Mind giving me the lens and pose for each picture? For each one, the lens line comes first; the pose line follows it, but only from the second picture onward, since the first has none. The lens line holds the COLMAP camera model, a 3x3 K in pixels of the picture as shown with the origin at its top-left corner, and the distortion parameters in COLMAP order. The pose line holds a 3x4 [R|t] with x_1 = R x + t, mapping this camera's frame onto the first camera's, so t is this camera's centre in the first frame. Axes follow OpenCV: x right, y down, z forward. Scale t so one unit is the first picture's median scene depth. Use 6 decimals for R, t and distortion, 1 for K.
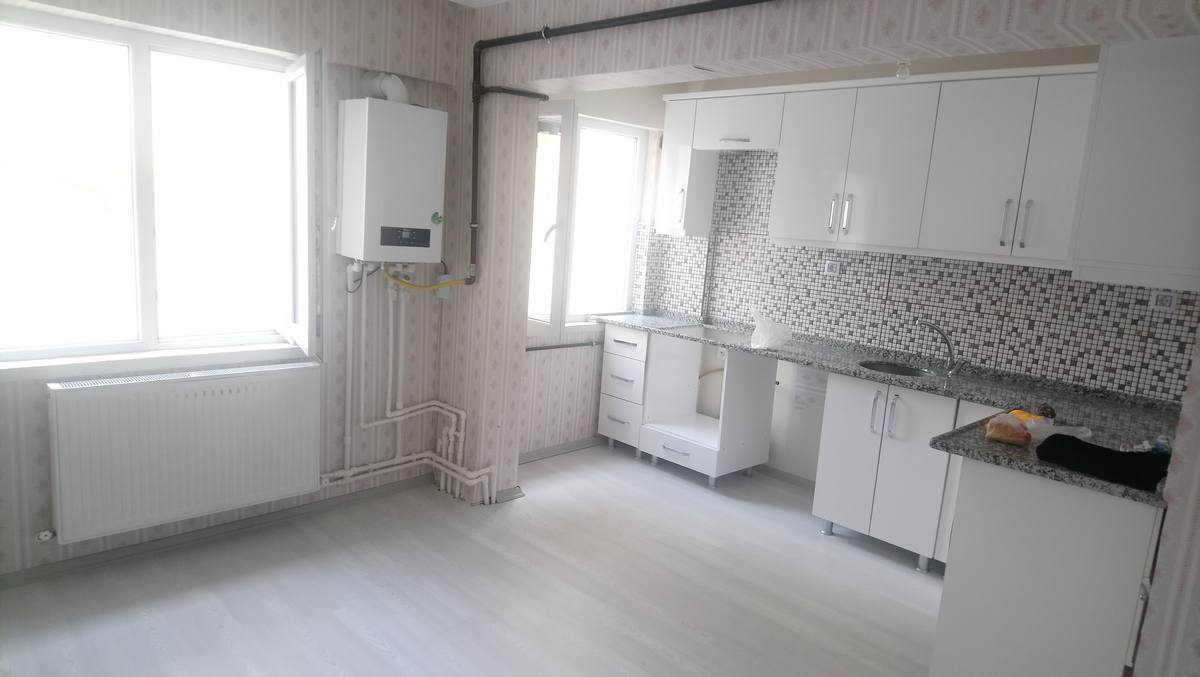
lens RADIAL K [[739.4, 0, 607.6], [0, 739.4, 338.2], [0, 0, 1]] dist [0.162560, -0.234006]
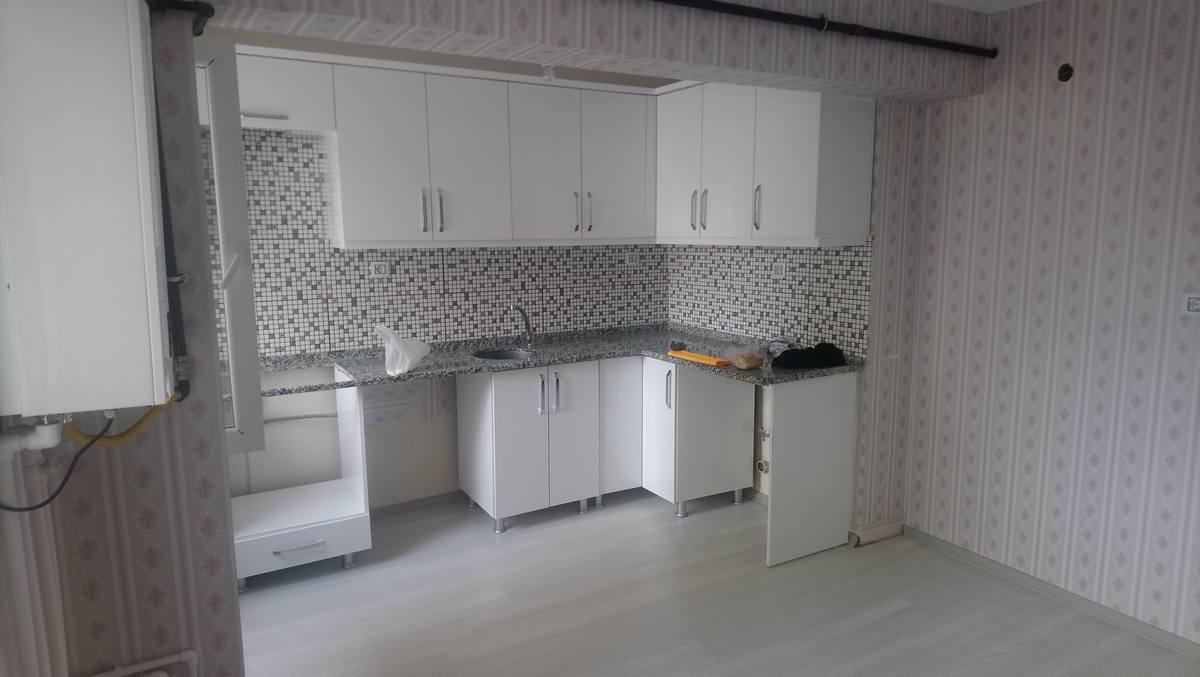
lens RADIAL K [[739.4, 0, 607.6], [0, 739.4, 338.2], [0, 0, 1]] dist [0.162560, -0.234006]
pose [[0.244818, -0.221239, 0.943990, -0.520769], [0.183883, 0.966543, 0.178836, -0.129854], [-0.951972, 0.129801, 0.277309, 0.524432]]
